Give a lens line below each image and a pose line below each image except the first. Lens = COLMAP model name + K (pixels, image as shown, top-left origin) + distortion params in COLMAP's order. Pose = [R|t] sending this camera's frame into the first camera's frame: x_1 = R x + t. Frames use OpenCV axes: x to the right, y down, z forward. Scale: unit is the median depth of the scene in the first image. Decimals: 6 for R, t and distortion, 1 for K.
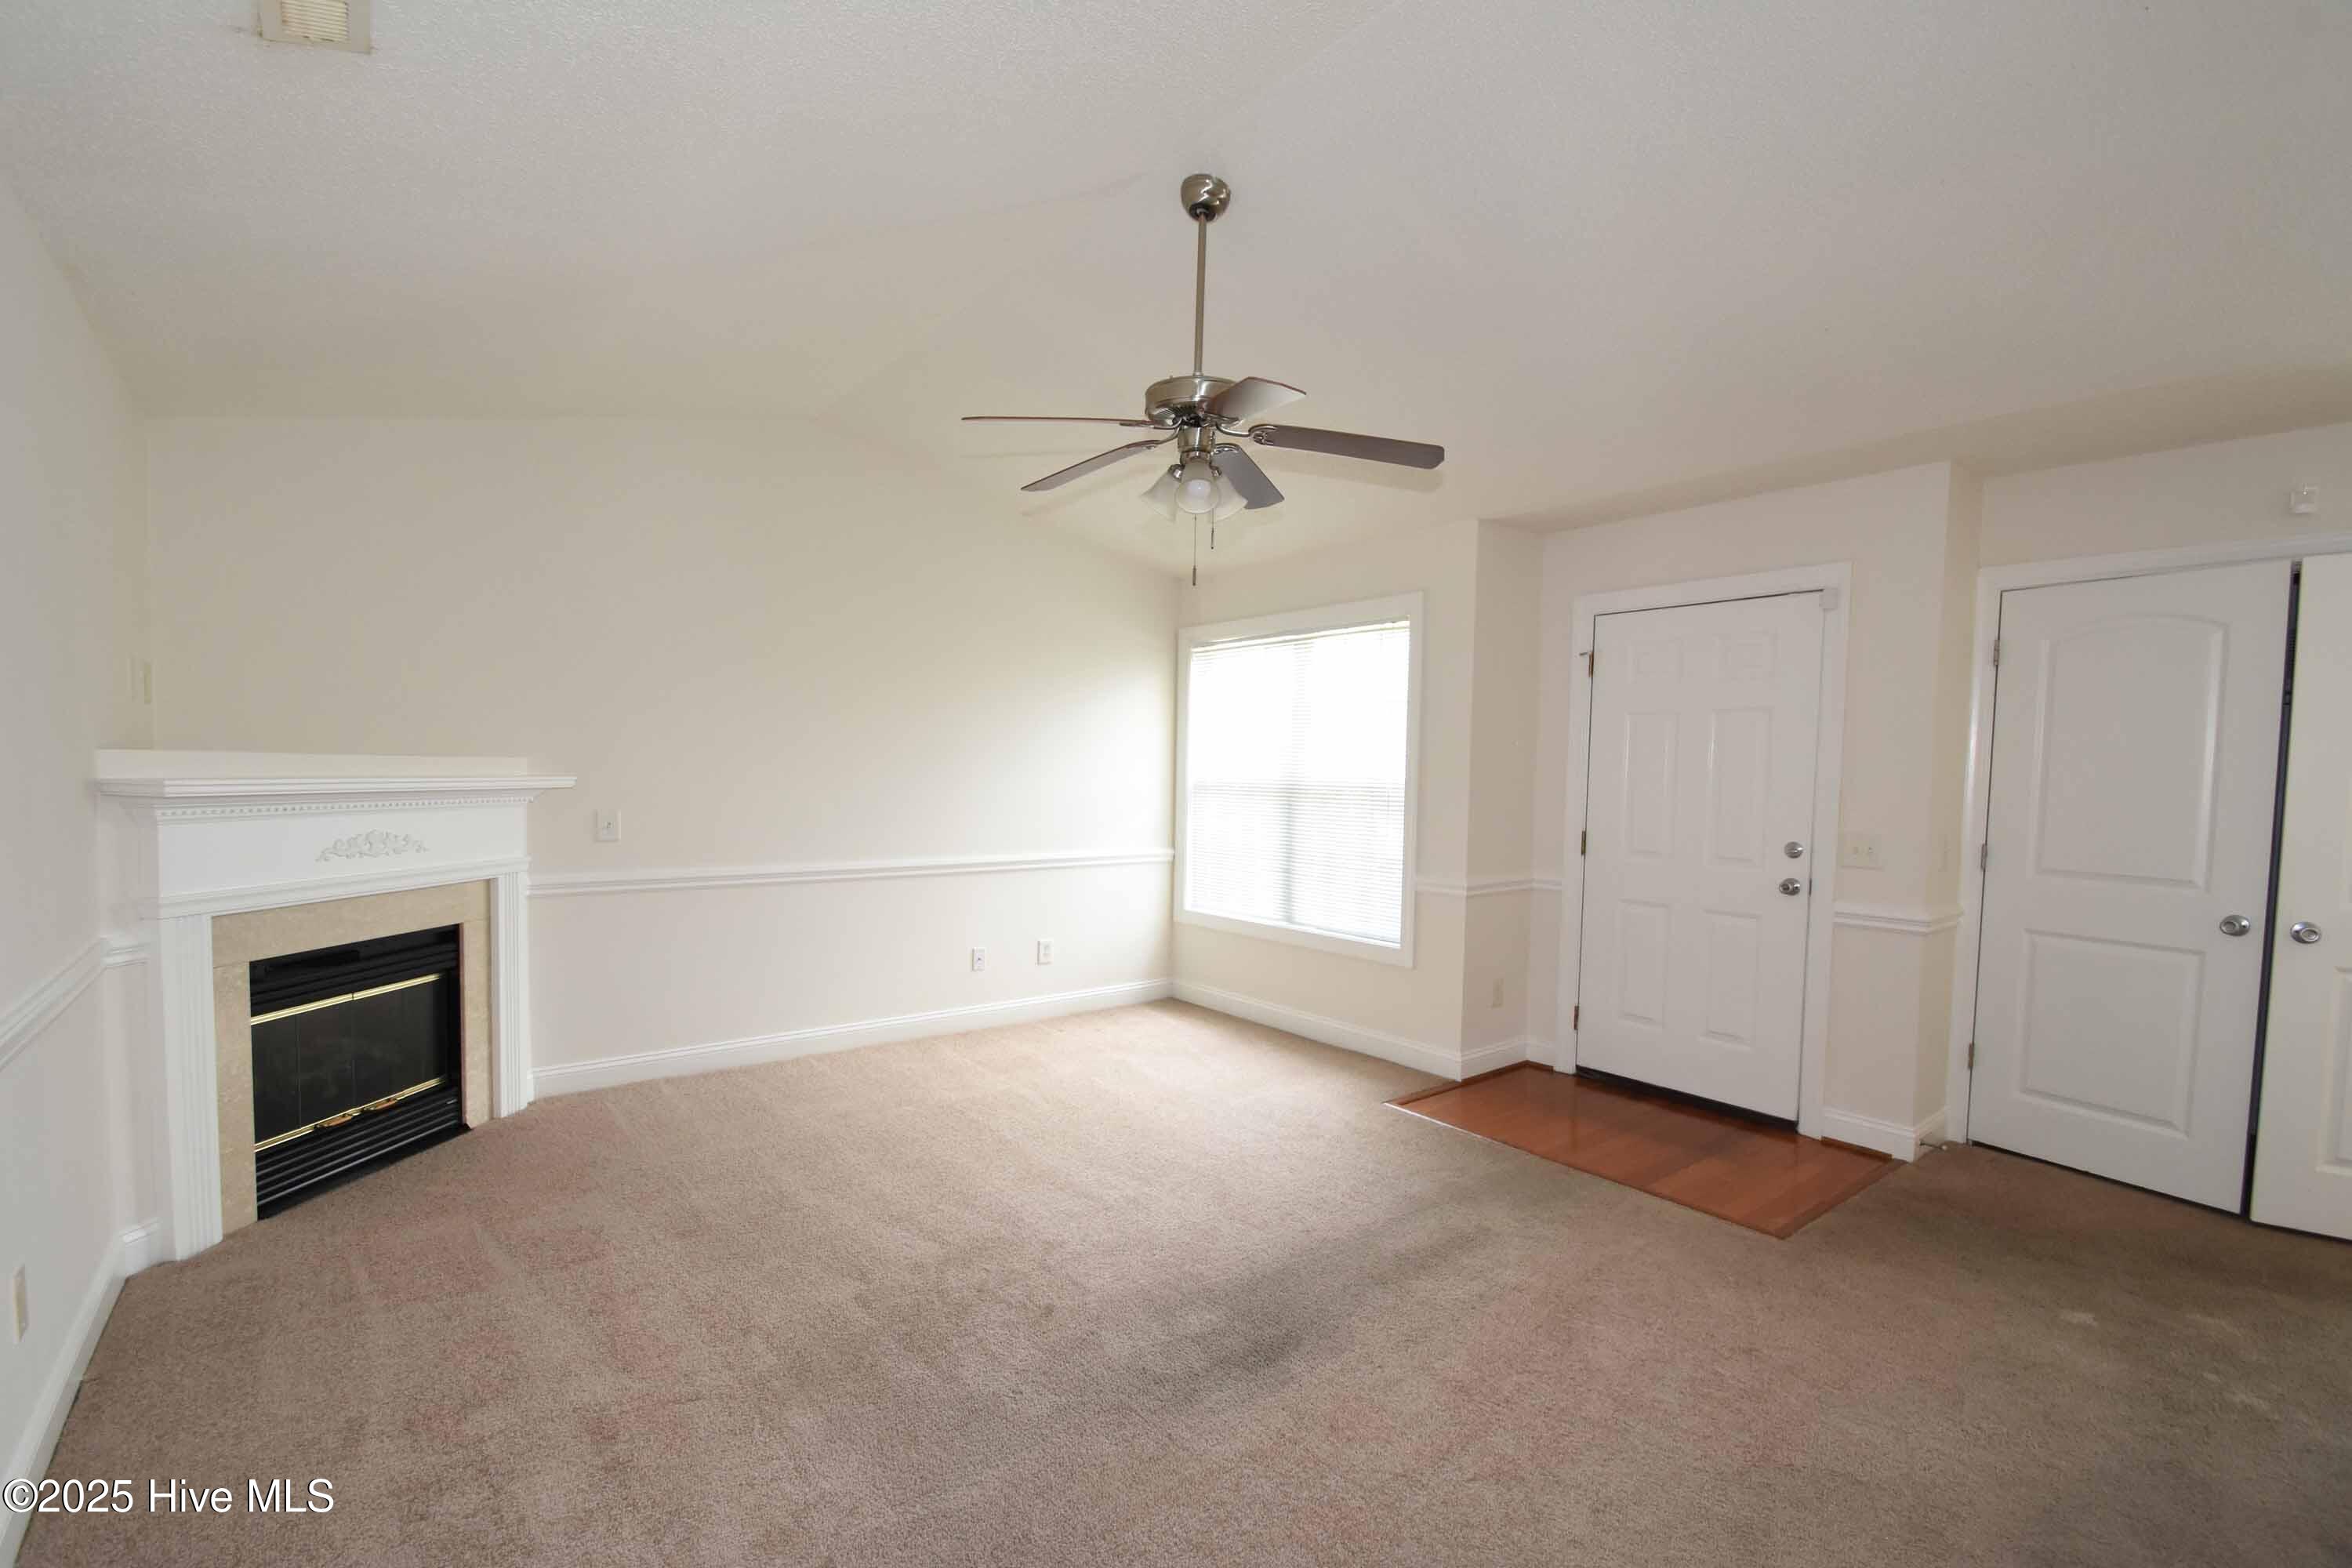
lens RADIAL K [[1038.3, 0, 1156.4], [0, 1038.3, 826.6], [0, 0, 1]] dist [-0.000466, -0.000540]
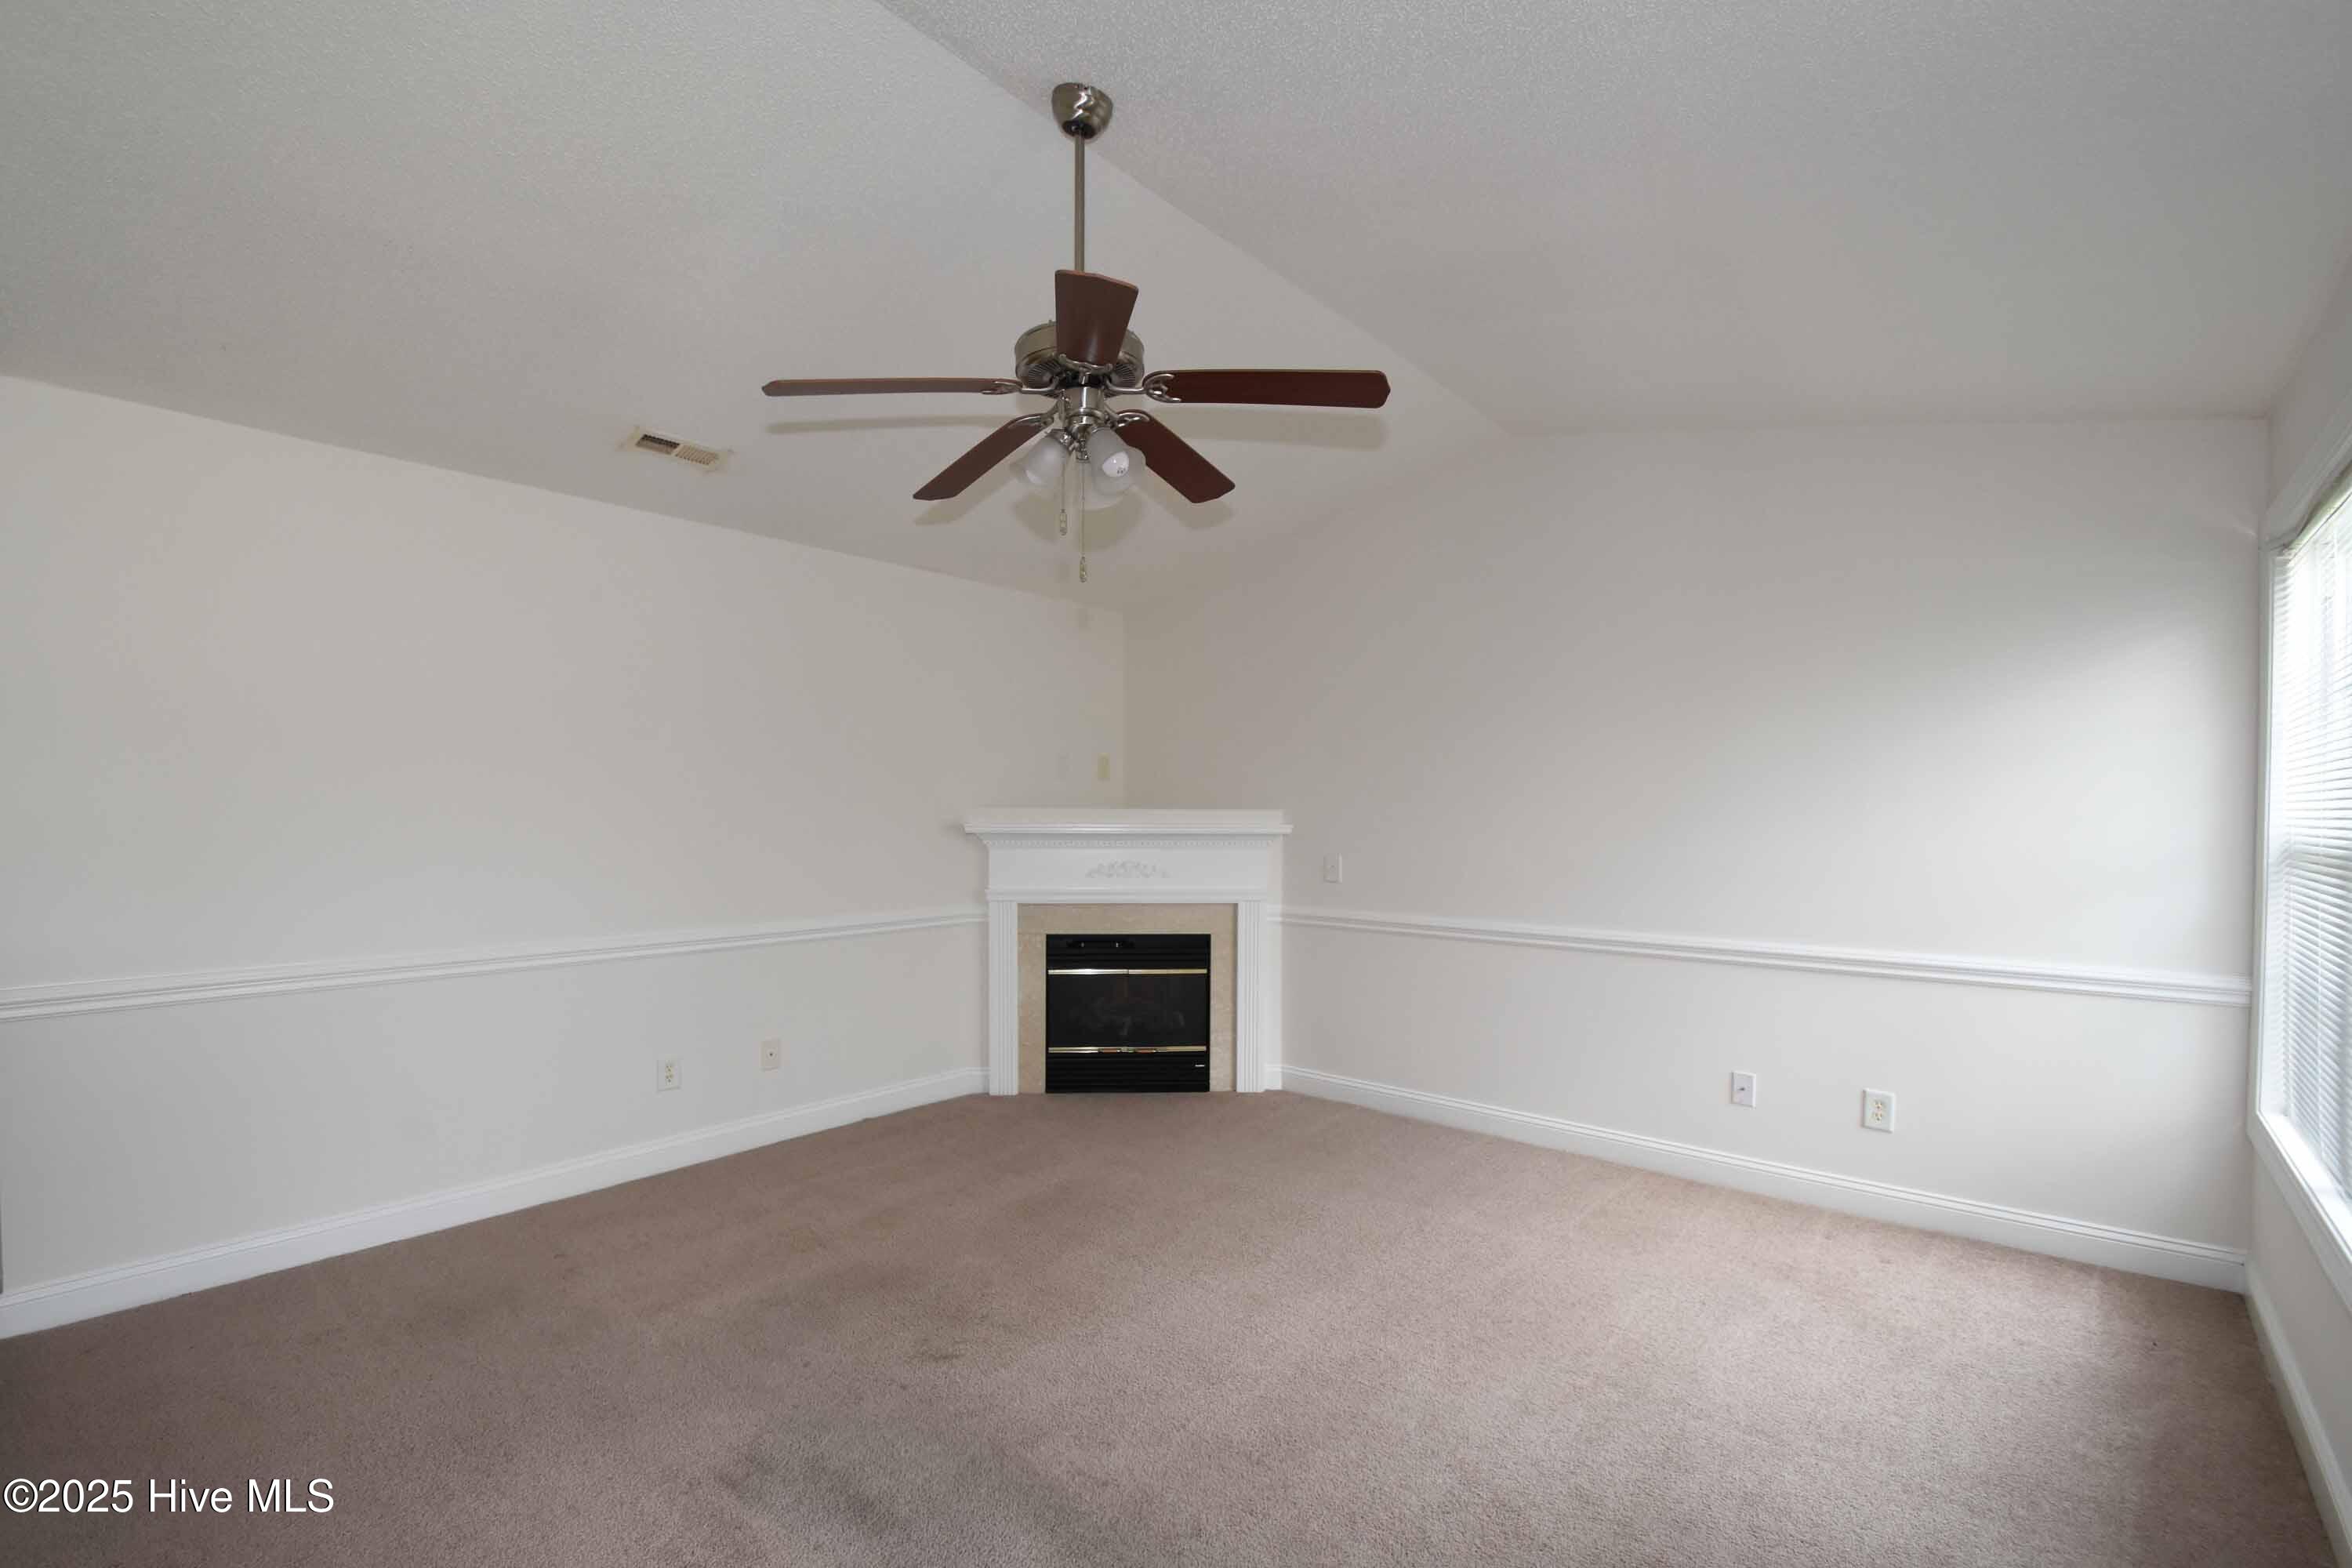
lens RADIAL K [[1038.3, 0, 1156.4], [0, 1038.3, 826.6], [0, 0, 1]] dist [-0.000466, -0.000540]
pose [[0.176857, -0.001311, -0.984236, 0.618149], [-0.054052, 0.998477, -0.011042, -0.026138], [0.982751, 0.055153, 0.176517, 0.675605]]
